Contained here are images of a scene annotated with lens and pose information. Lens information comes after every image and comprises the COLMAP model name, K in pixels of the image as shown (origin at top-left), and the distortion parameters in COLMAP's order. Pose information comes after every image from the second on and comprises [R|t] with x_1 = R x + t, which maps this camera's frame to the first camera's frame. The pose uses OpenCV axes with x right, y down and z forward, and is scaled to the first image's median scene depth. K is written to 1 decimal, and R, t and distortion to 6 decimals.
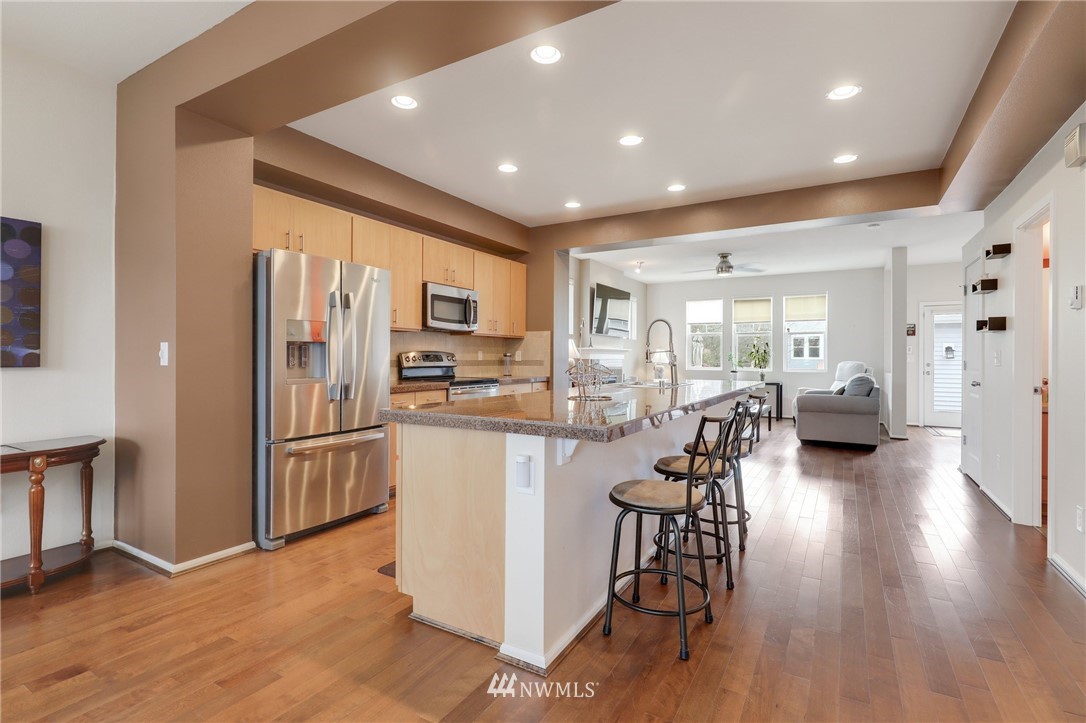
lens RADIAL K [[507.0, 0, 538.2], [0, 507.0, 360.4], [0, 0, 1]] dist [0.001275, -0.000865]
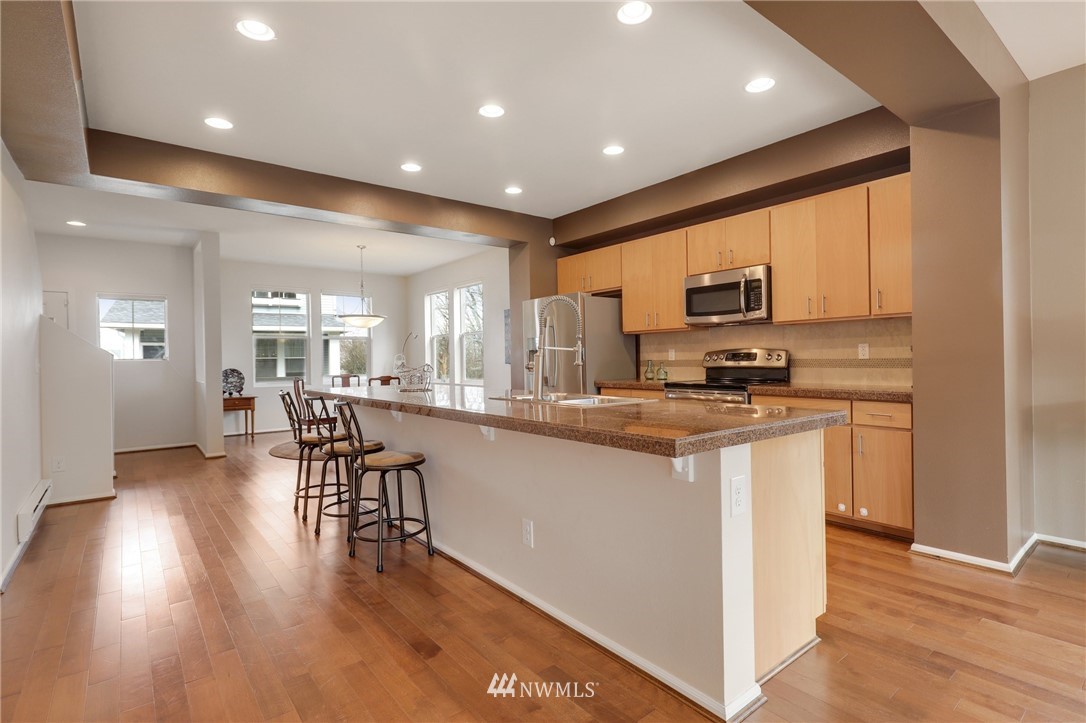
lens RADIAL K [[533.2, 0, 541.7], [0, 533.2, 357.1], [0, 0, 1]] dist [0.003297, -0.001109]
pose [[-0.347454, -0.001905, -0.937695, 0.773160], [0.008087, 0.999955, -0.005028, -0.002467], [0.937662, -0.009330, -0.347423, 1.047830]]
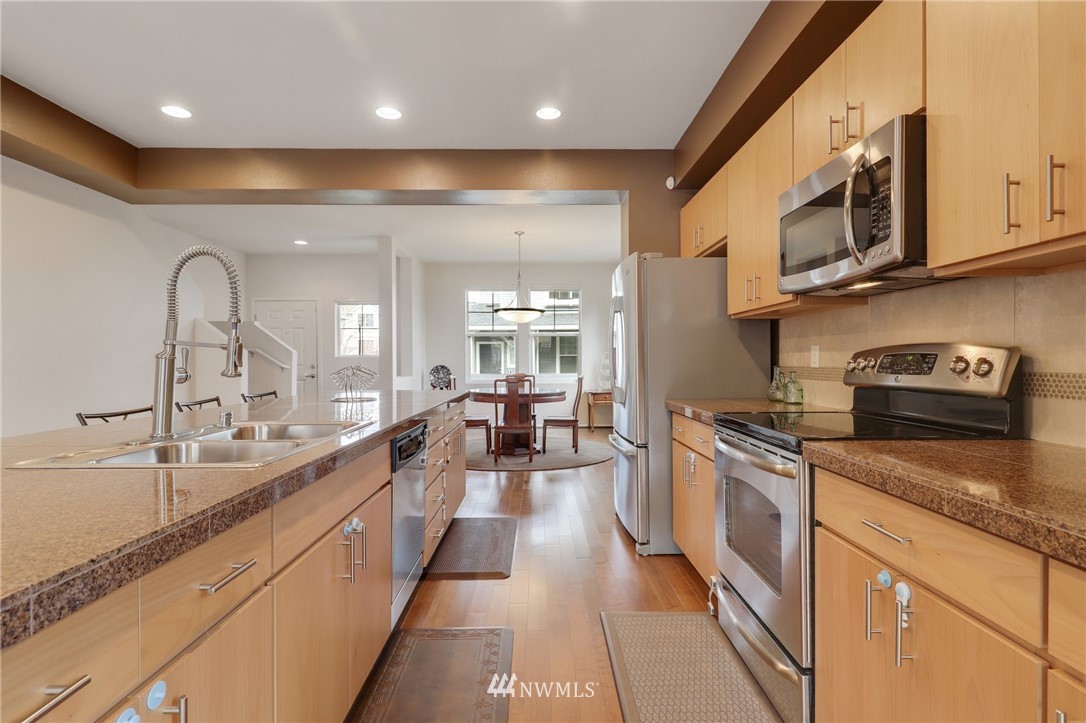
lens RADIAL K [[533.2, 0, 538.1], [0, 533.2, 363.0], [0, 0, 1]] dist [0.003297, -0.001109]
pose [[-0.855679, 0.000552, -0.517507, 0.207469], [-0.005011, 0.999944, 0.009352, -0.007568], [0.517483, 0.010595, -0.855628, 1.242215]]
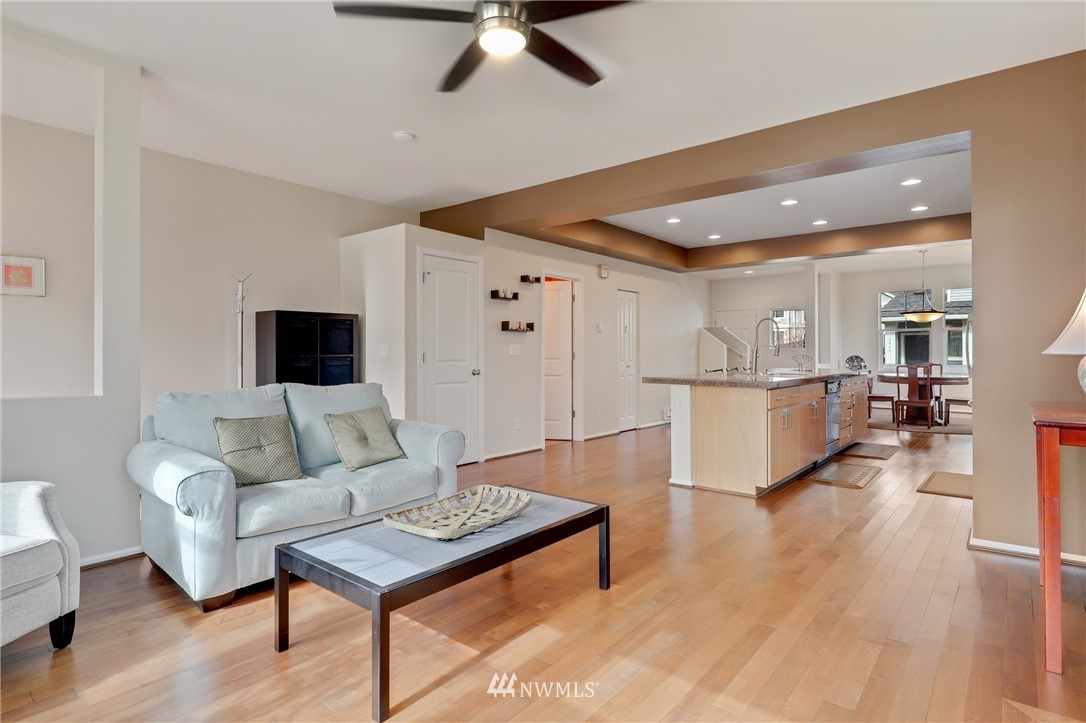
lens RADIAL K [[579.9, 0, 546.3], [0, 579.9, 349.2], [0, 0, 1]] dist [0.016175, -0.000882]
pose [[-0.990674, -0.004618, 0.136174, 0.489435], [-0.004194, 0.999985, 0.003402, -0.010547], [-0.136187, 0.002799, -0.990679, 2.074143]]
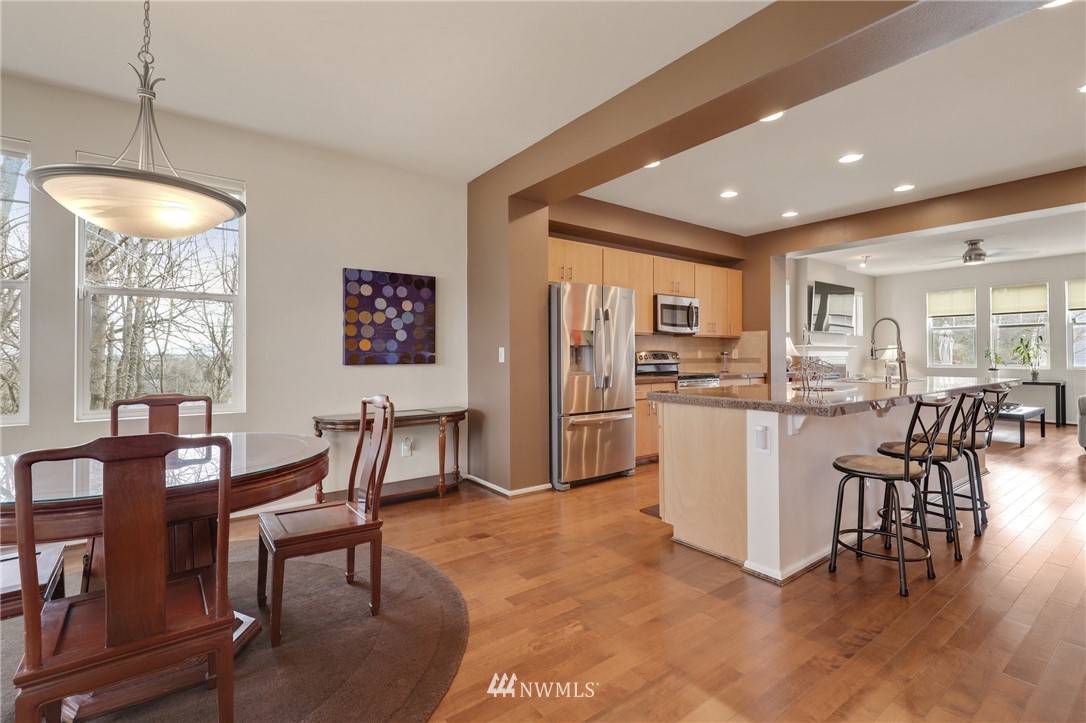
lens RADIAL K [[492.9, 0, 536.7], [0, 492.9, 353.9], [0, 0, 1]] dist [-0.002801, -0.000089]
pose [[0.922094, -0.009768, -0.386842, -0.028872], [0.005694, 0.999916, -0.011675, 0.001101], [0.386924, 0.008563, 0.922072, -0.190945]]
